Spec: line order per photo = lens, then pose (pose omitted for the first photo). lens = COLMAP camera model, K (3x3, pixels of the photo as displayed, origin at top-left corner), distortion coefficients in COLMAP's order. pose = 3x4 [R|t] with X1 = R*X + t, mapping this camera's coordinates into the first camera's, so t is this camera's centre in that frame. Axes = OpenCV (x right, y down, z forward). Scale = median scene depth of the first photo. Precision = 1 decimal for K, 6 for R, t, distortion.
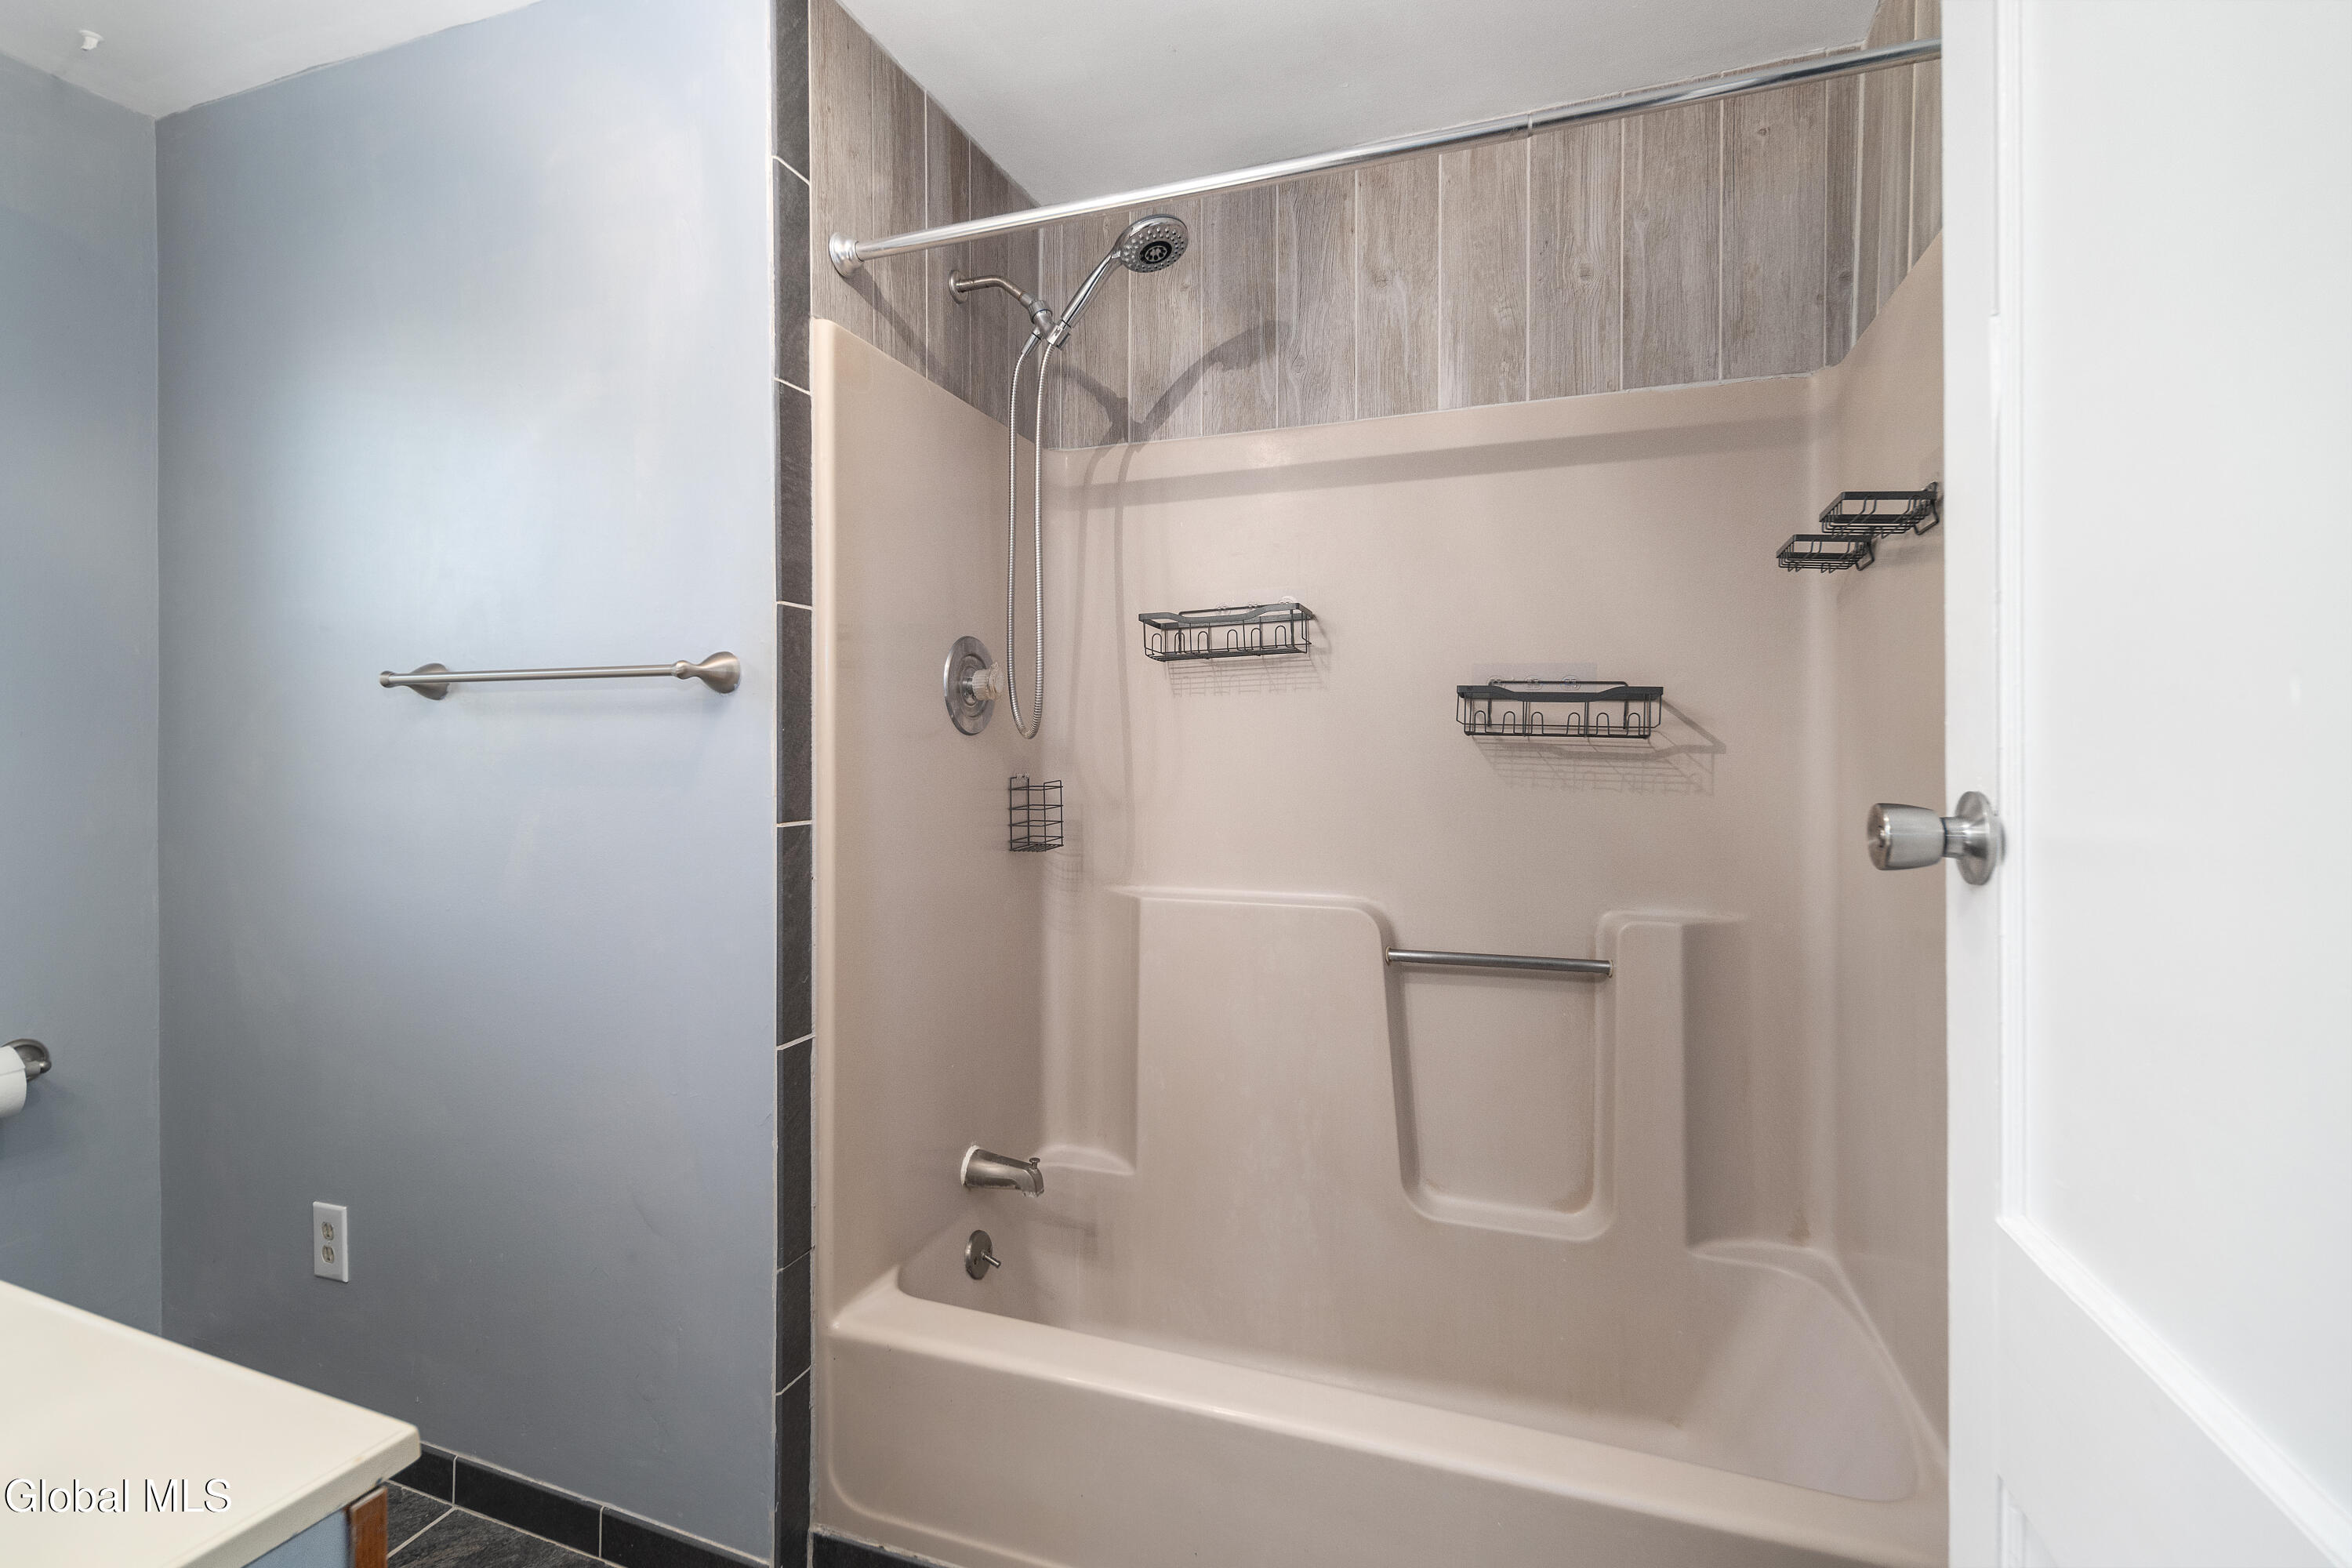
lens RADIAL K [[1062.8, 0, 1172.4], [0, 1062.8, 778.6], [0, 0, 1]] dist [0.003827, 0.000401]
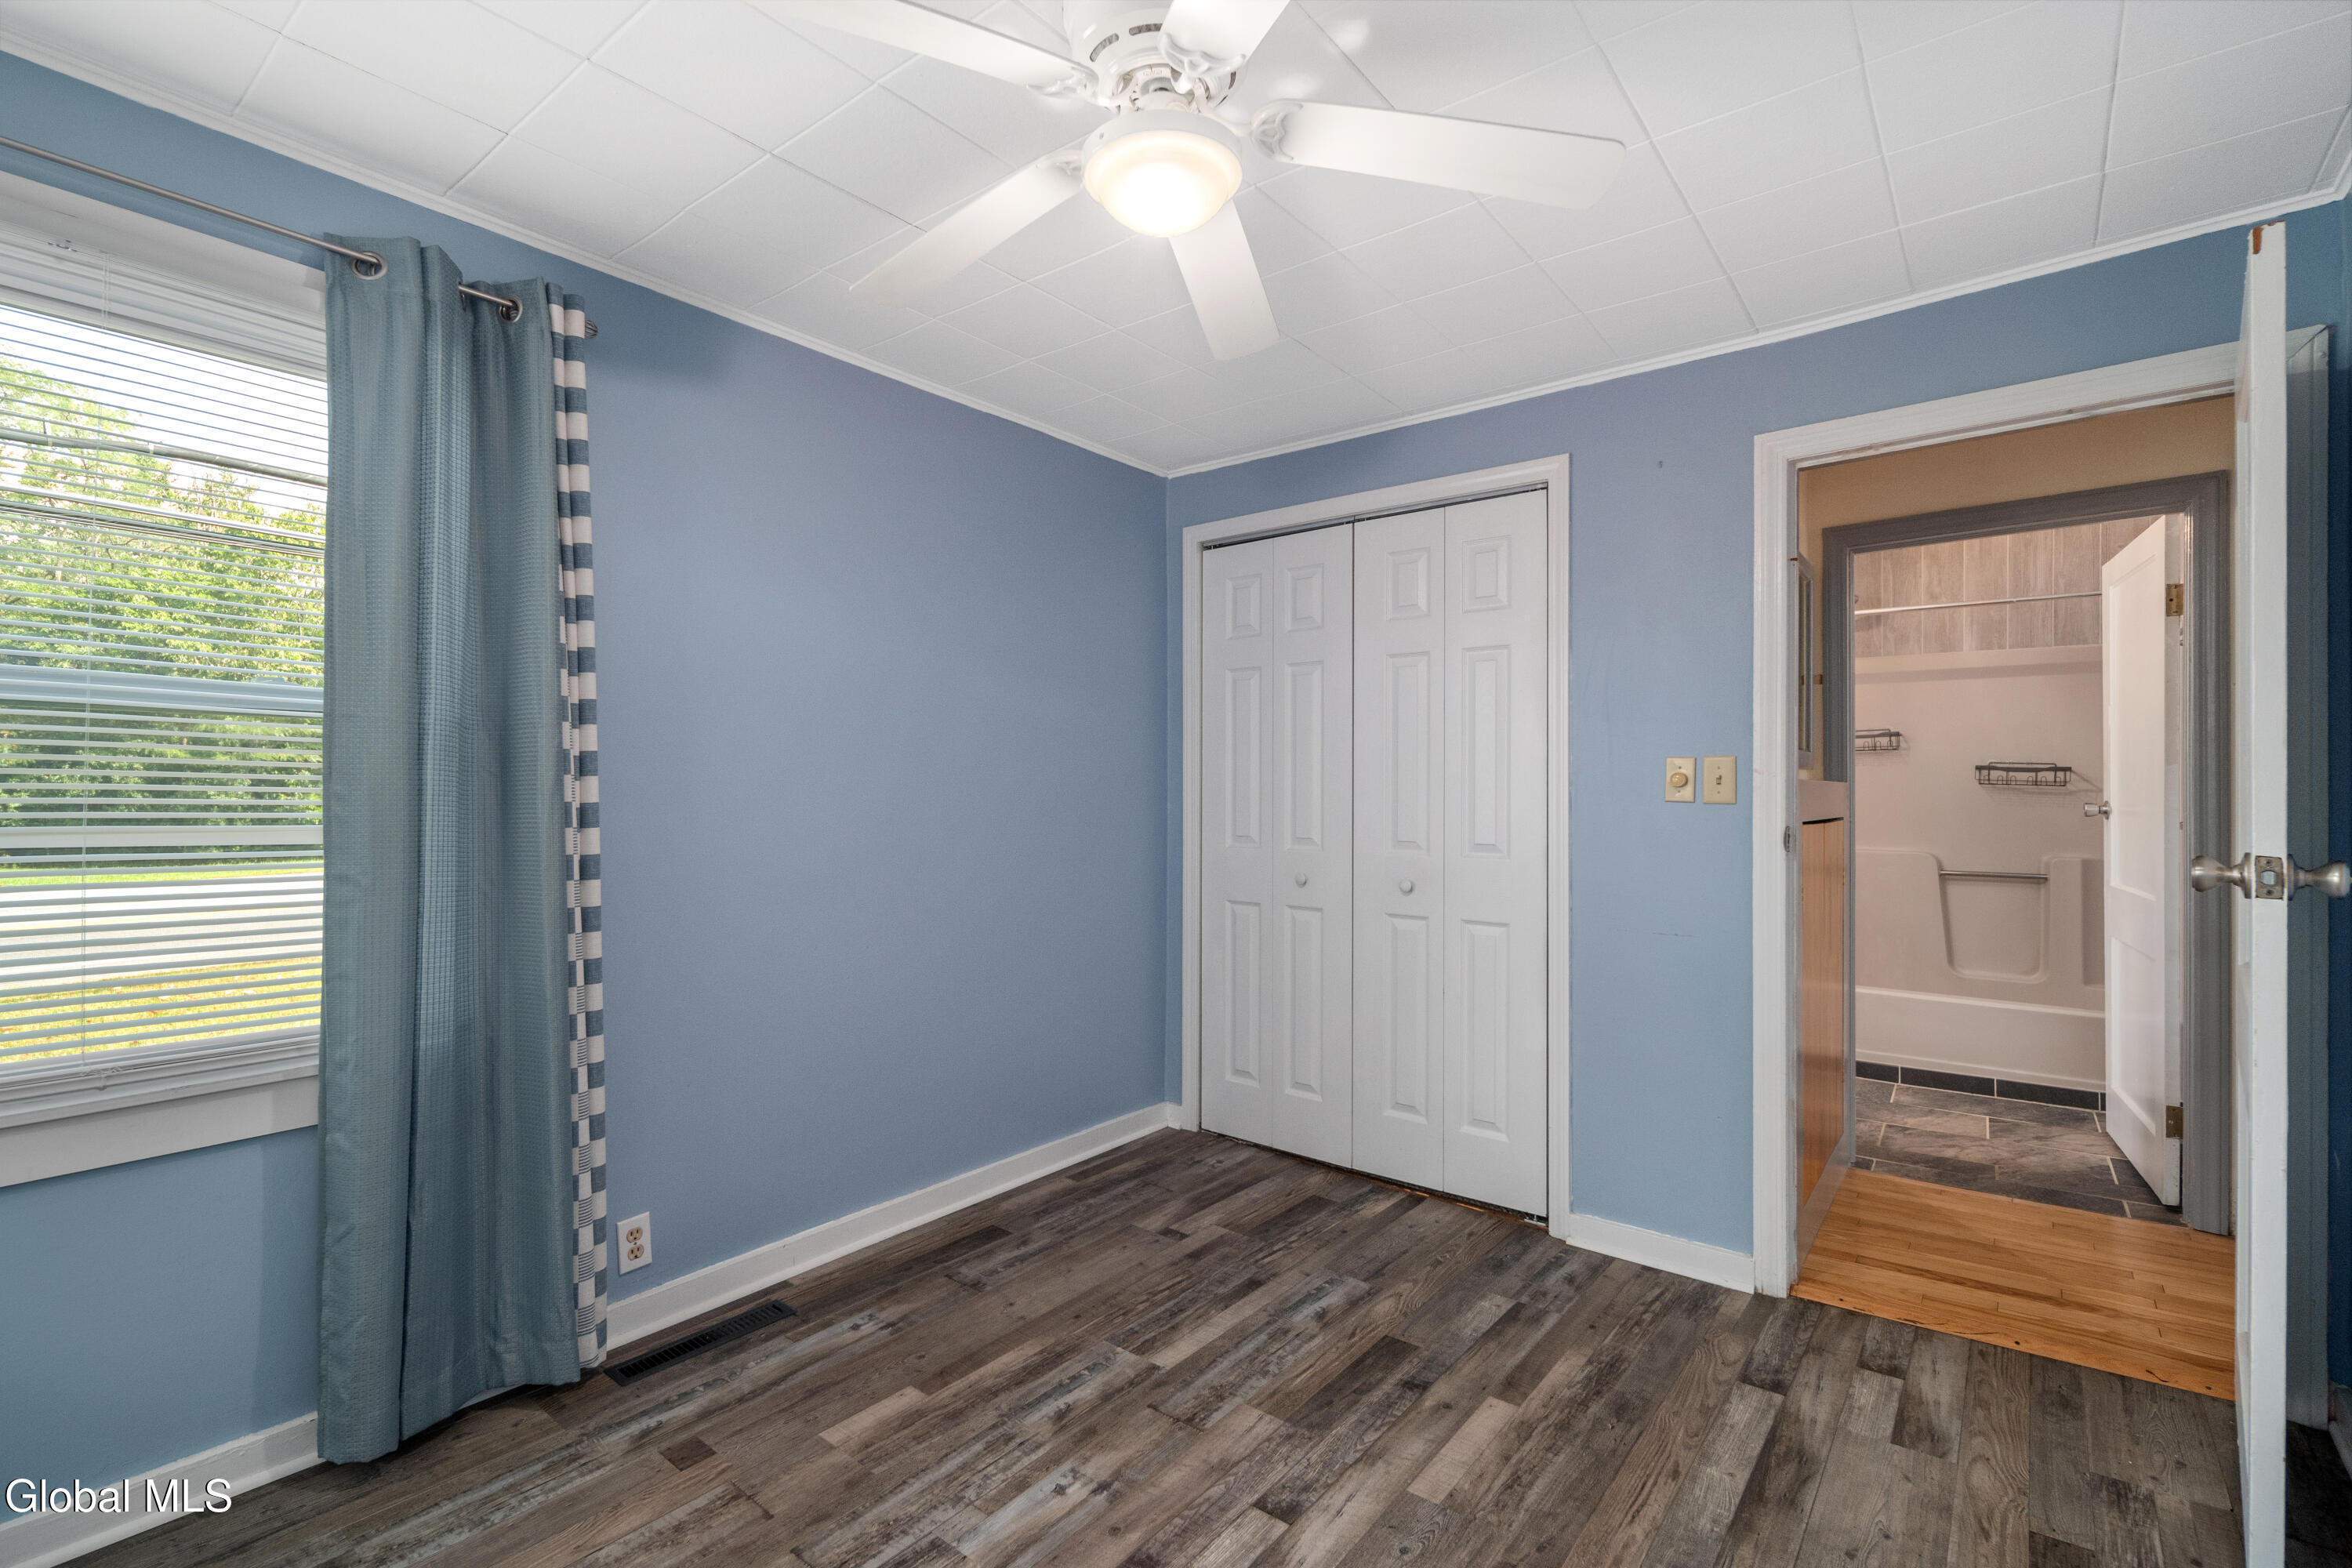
lens RADIAL K [[1062.8, 0, 1173.6], [0, 1062.8, 787.3], [0, 0, 1]] dist [0.003827, 0.000401]
pose [[0.944640, 0.003972, -0.328084, -0.671845], [-0.008996, 0.999864, -0.013798, 0.016902], [0.327985, 0.015985, 0.944548, -1.937141]]
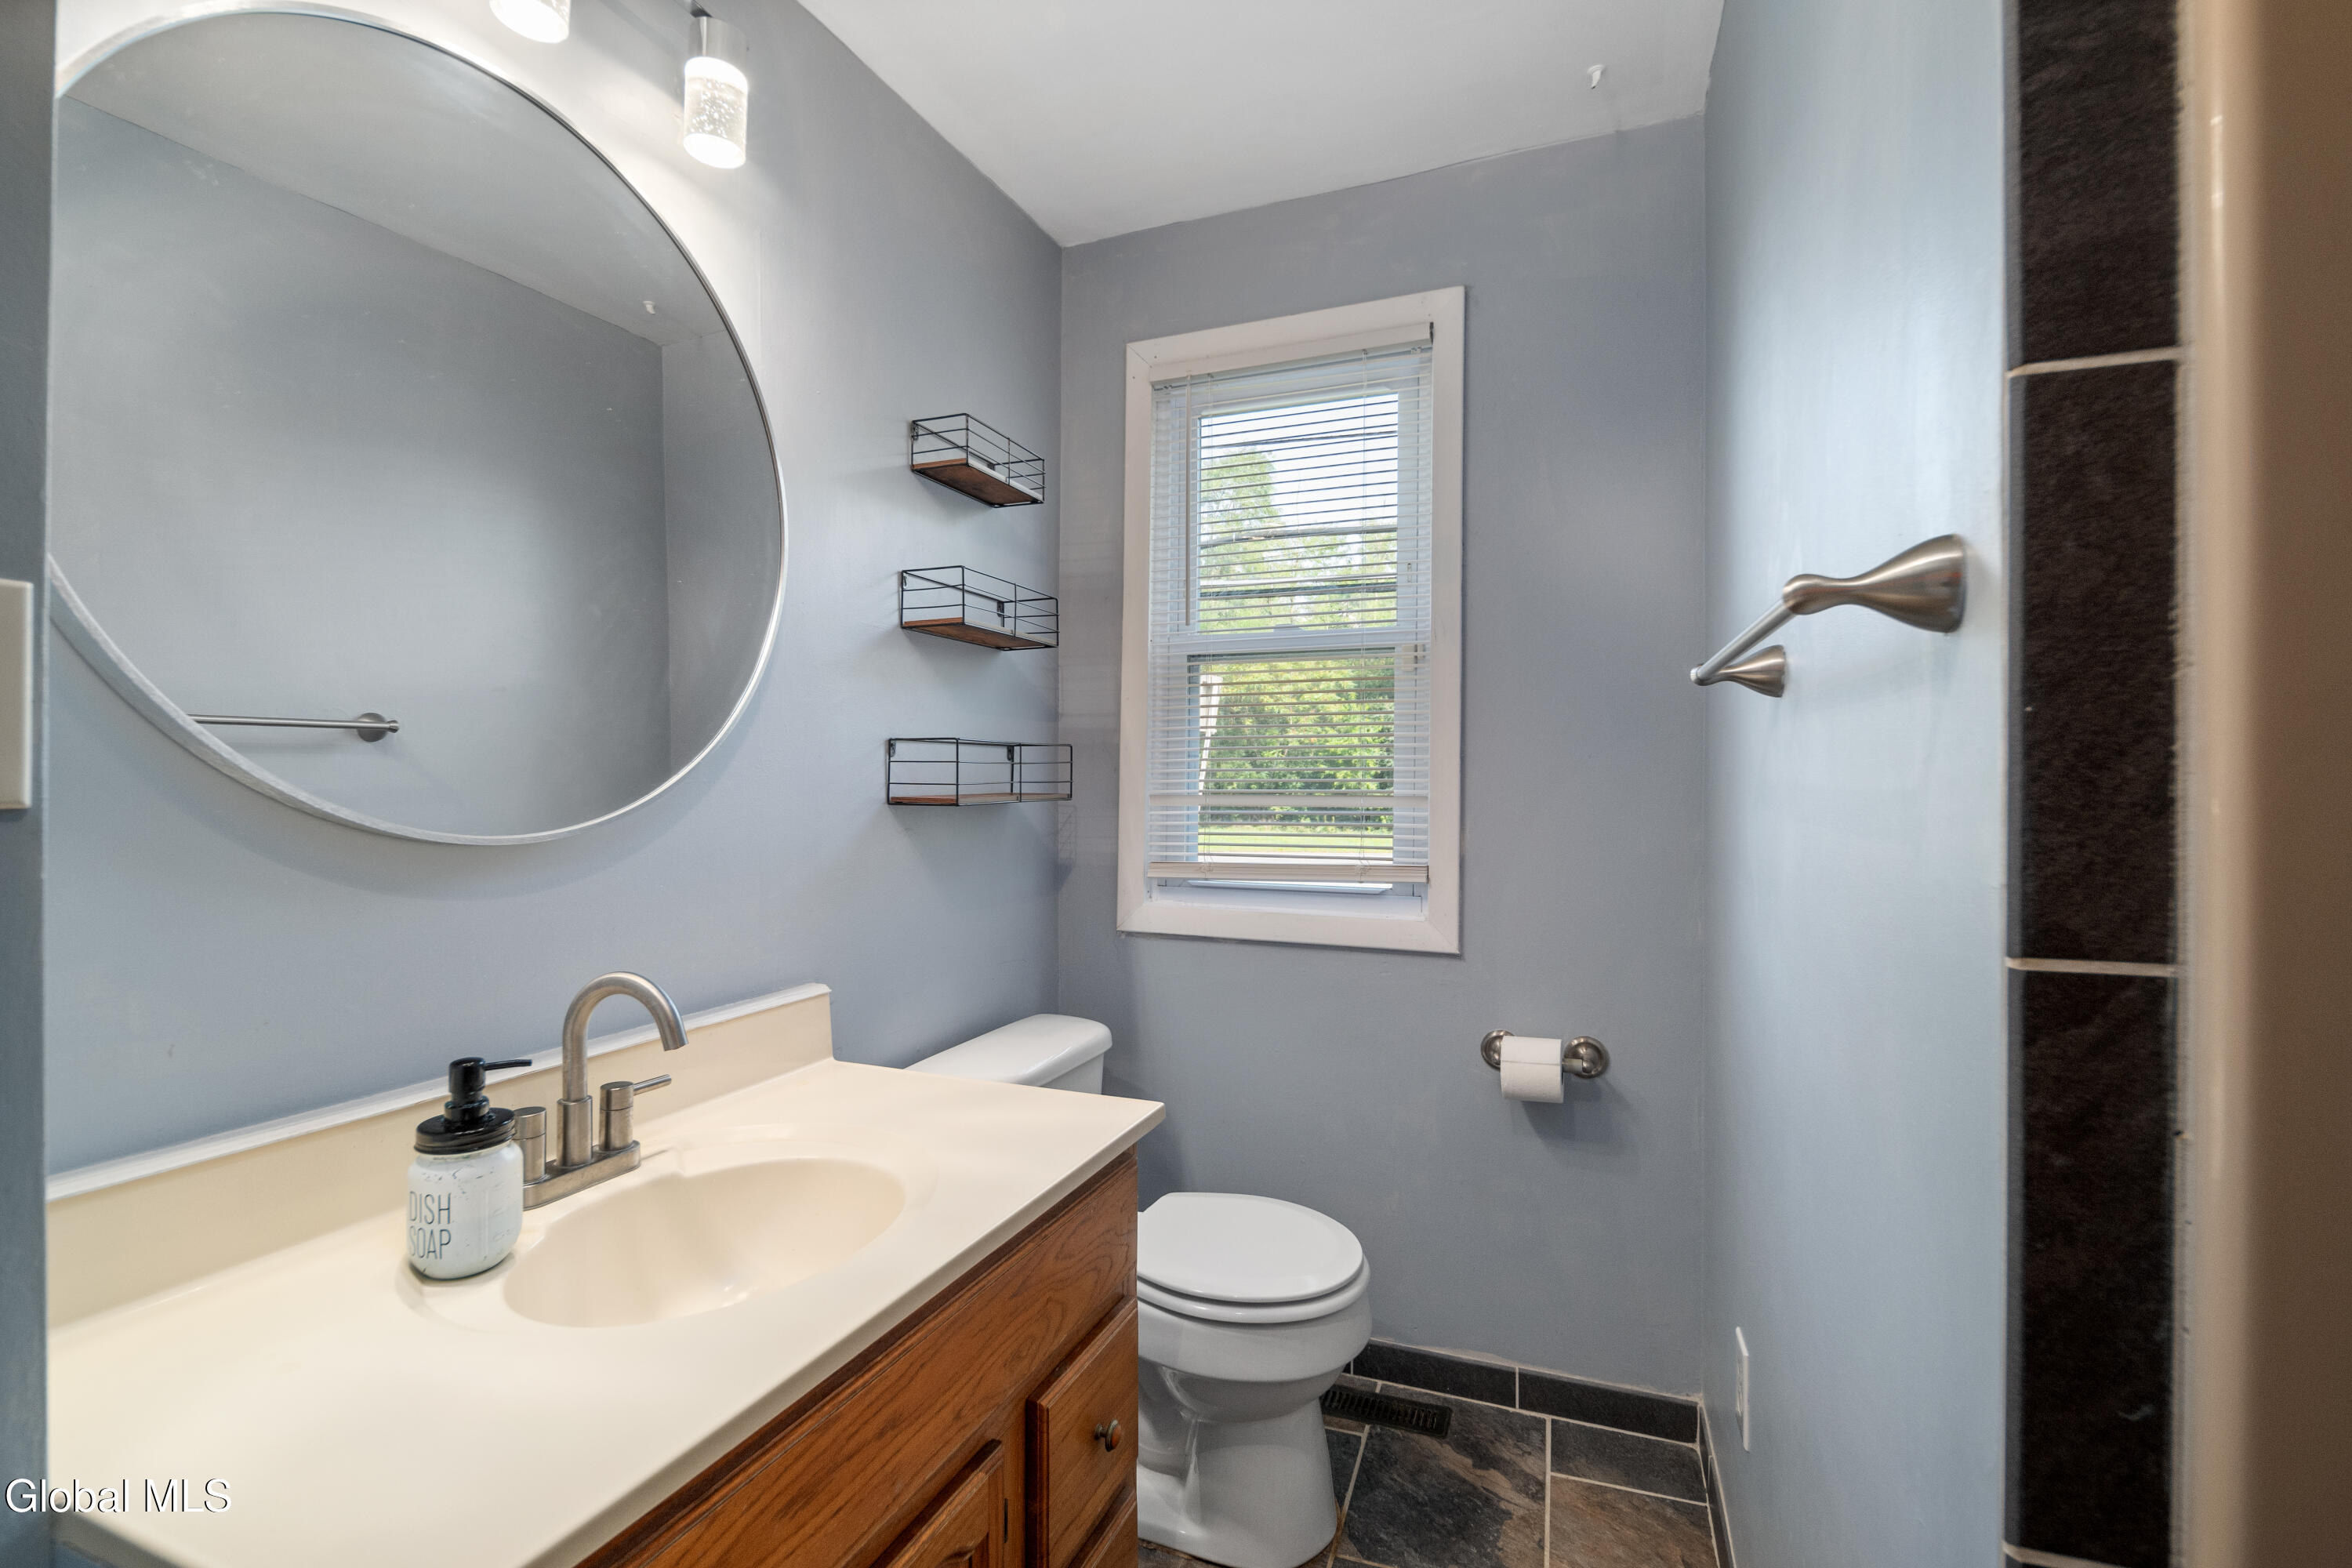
lens RADIAL K [[1062.8, 0, 1177.6], [0, 1062.8, 784.3], [0, 0, 1]] dist [0.003827, 0.000401]
pose [[-0.025669, 0.004989, -0.999658, 0.021856], [-0.014613, 0.999879, 0.005365, -0.022307], [0.999564, 0.014746, -0.025593, 0.904623]]
